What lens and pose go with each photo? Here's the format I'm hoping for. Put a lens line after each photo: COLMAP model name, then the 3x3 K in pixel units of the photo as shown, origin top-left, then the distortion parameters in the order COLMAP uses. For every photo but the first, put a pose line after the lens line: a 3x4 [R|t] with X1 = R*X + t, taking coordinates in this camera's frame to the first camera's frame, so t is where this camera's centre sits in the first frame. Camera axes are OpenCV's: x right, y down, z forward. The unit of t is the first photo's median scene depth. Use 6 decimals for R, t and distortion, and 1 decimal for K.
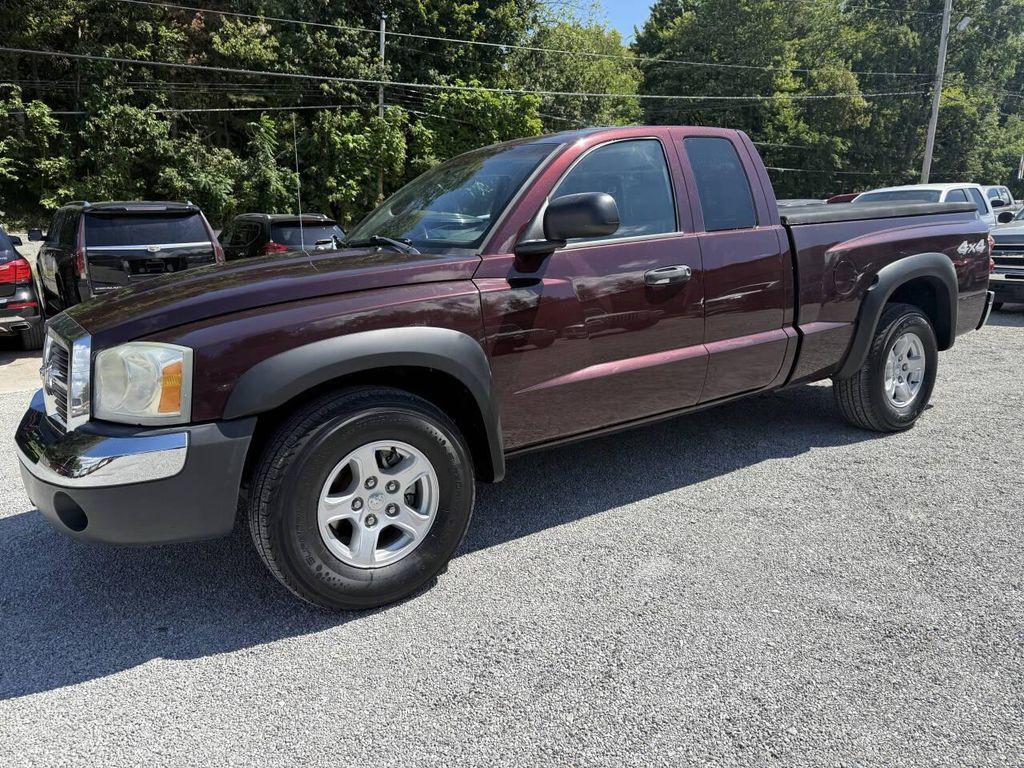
lens RADIAL K [[737.4, 0, 511.9], [0, 737.4, 385.2], [0, 0, 1]] dist [0.028734, -0.022550]
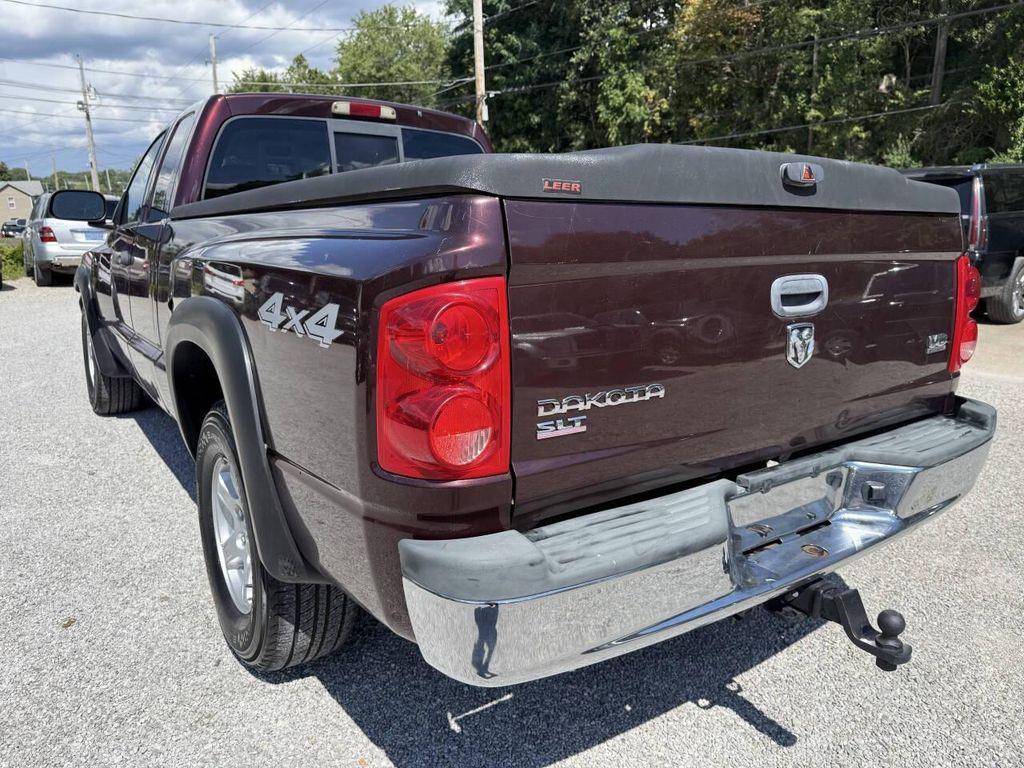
lens RADIAL K [[742.6, 0, 521.7], [0, 742.6, 387.4], [0, 0, 1]] dist [0.031297, -0.028144]
pose [[0.009300, 0.261547, -0.965146, 0.952413], [-0.208376, 0.944506, 0.253946, -0.263715], [0.978005, 0.198752, 0.063284, 1.098707]]
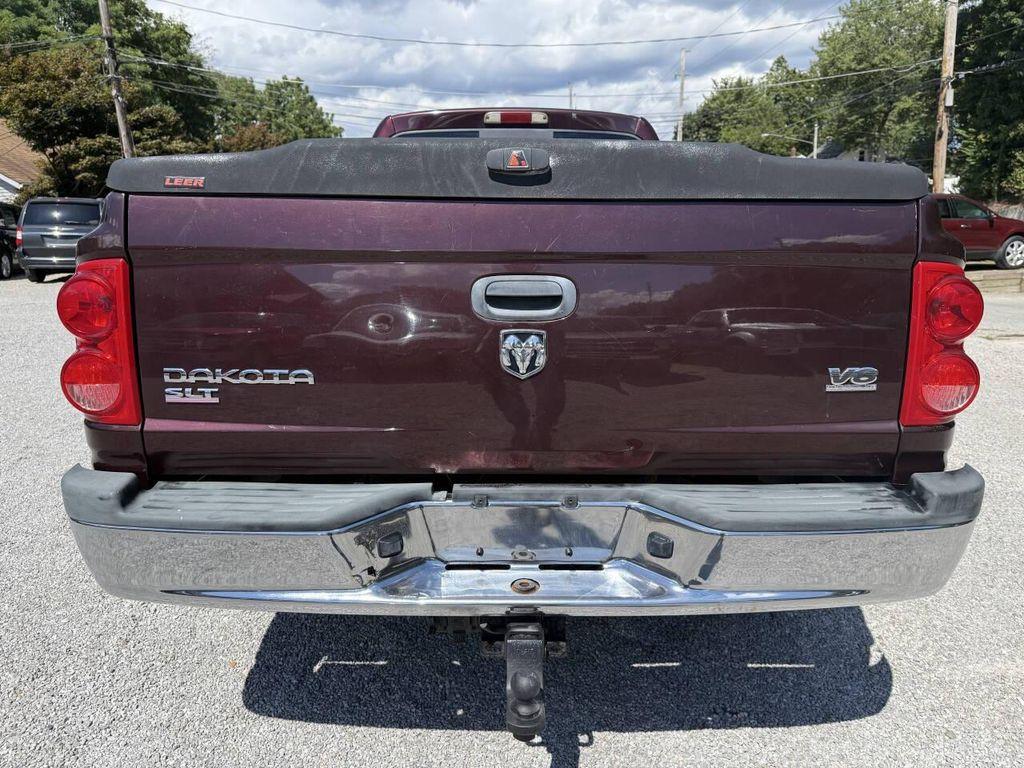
lens RADIAL K [[742.6, 0, 516.8], [0, 742.6, 392.4], [0, 0, 1]] dist [0.031297, -0.028144]
pose [[-0.563191, 0.224382, -0.795279, 0.858096], [-0.145957, 0.920282, 0.363012, -0.321095], [0.813334, 0.320522, -0.485544, 1.414233]]
